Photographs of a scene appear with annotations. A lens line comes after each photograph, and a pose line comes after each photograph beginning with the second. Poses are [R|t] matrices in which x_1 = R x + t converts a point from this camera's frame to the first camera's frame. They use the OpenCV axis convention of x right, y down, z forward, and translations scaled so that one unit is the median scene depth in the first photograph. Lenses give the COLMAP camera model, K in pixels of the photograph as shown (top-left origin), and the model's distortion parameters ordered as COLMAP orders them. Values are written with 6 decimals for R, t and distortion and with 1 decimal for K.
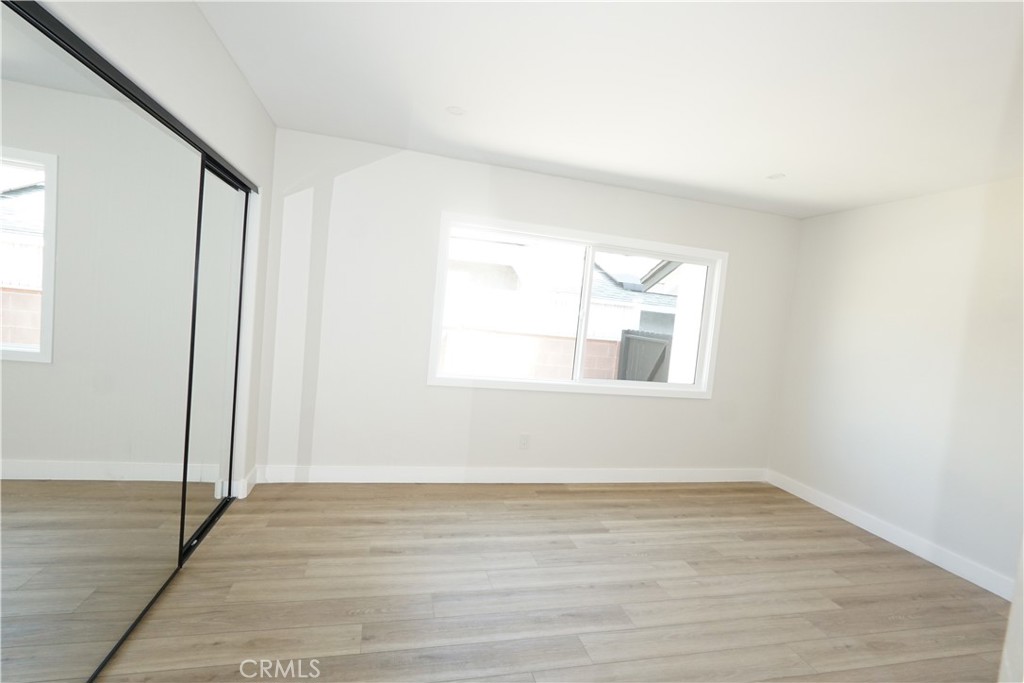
lens RADIAL K [[468.8, 0, 508.4], [0, 468.8, 339.3], [0, 0, 1]] dist [-0.022489, 0.011180]
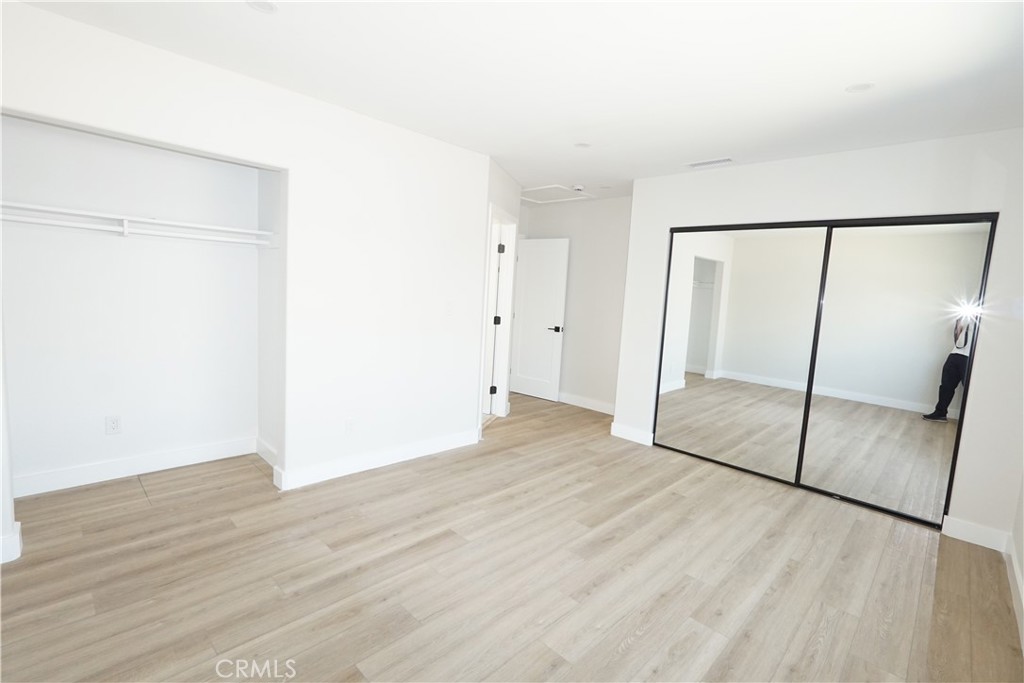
lens RADIAL K [[470.5, 0, 506.7], [0, 470.5, 337.6], [0, 0, 1]] dist [-0.018536, 0.010348]
pose [[-0.846740, -0.090391, -0.524272, 0.715582], [-0.171518, 0.979223, 0.108185, -0.008238], [0.503601, 0.181527, -0.844650, 1.227994]]
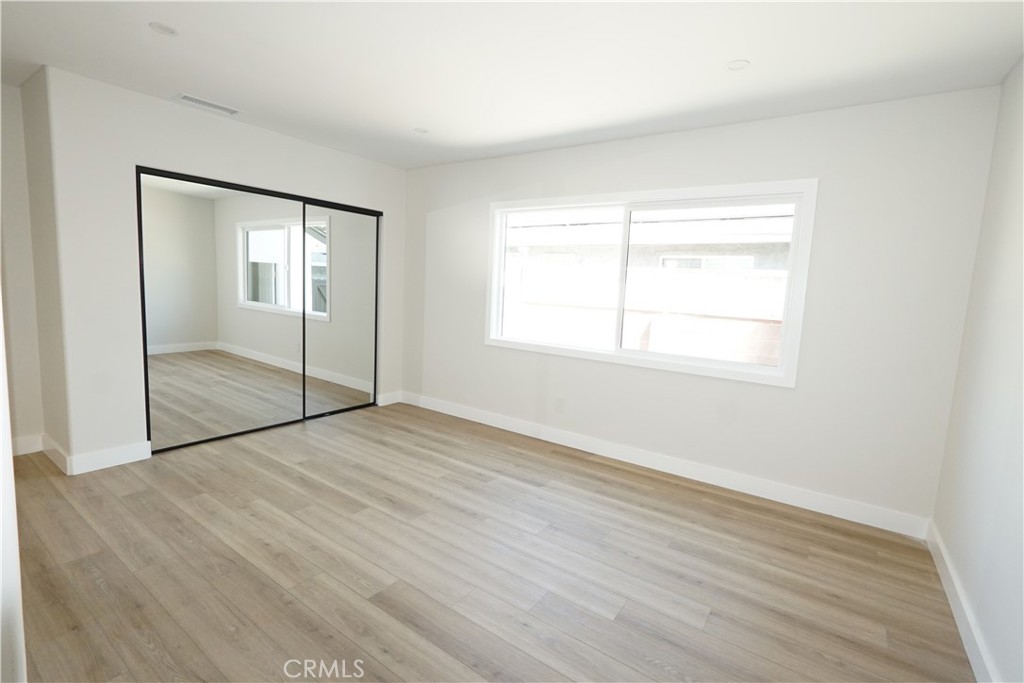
lens RADIAL K [[468.8, 0, 508.4], [0, 468.8, 339.3], [0, 0, 1]] dist [-0.022489, 0.011180]
pose [[0.645915, 0.024443, -0.763018, 0.908424], [-0.033899, 0.999420, 0.003320, 0.085631], [0.762656, 0.023721, 0.646369, 0.268485]]
